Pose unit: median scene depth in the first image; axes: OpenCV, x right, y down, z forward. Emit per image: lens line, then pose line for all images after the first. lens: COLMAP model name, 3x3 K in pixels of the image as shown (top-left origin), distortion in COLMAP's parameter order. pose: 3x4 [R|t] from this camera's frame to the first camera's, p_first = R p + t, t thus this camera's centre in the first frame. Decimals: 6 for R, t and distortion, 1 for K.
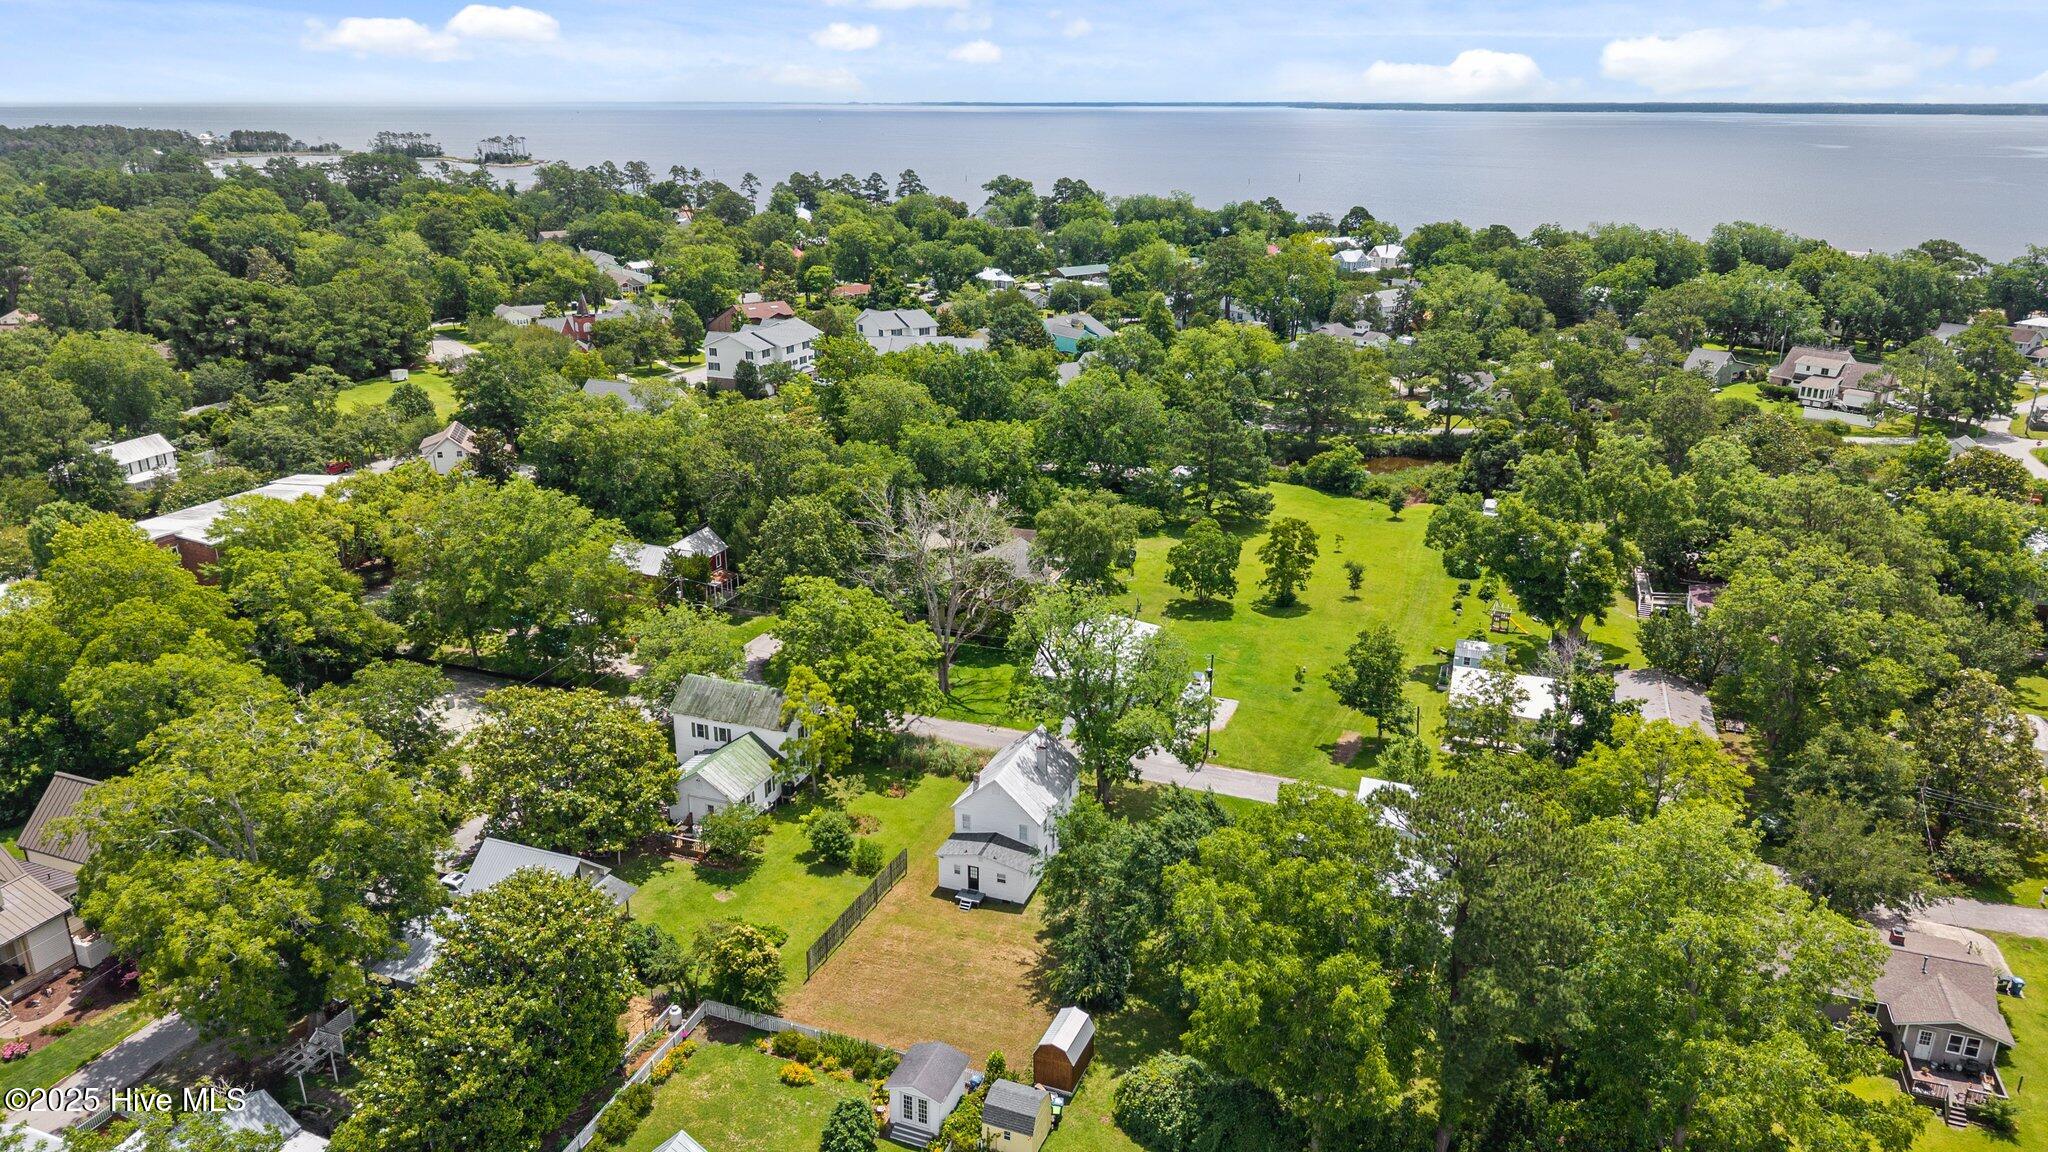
lens RADIAL K [[1478.8, 0, 1024.0], [0, 1478.8, 576.0], [0, 0, 1]] dist [0.054023, -0.073195]
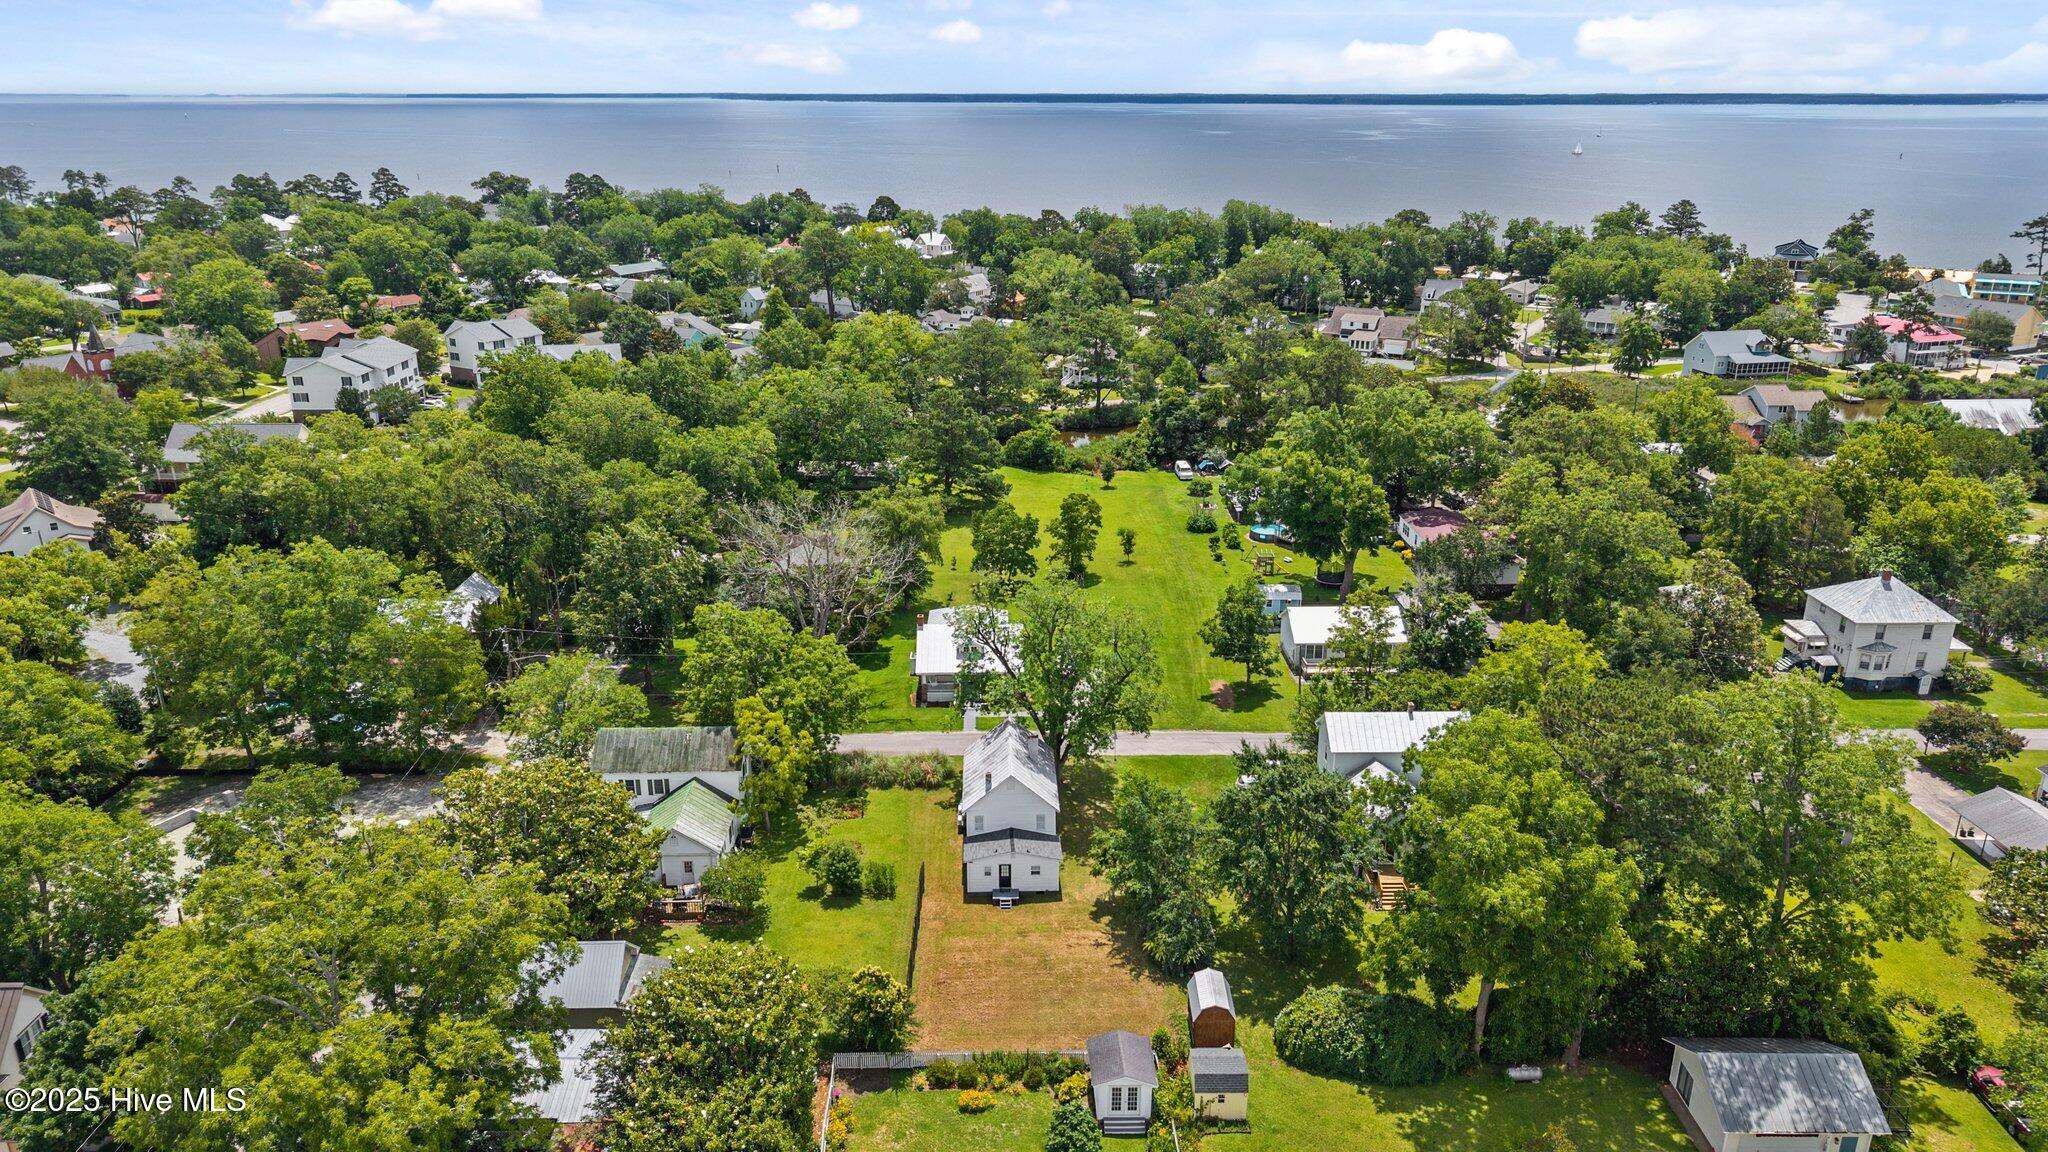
lens RADIAL K [[1461.1, 0, 1029.1], [0, 1461.1, 619.8], [0, 0, 1]] dist [0.062972, -0.079334]
pose [[0.917133, -0.138101, 0.373893, -0.277965], [0.125387, 0.990397, 0.058246, -0.016566], [-0.378346, -0.006538, 0.925641, 0.066184]]
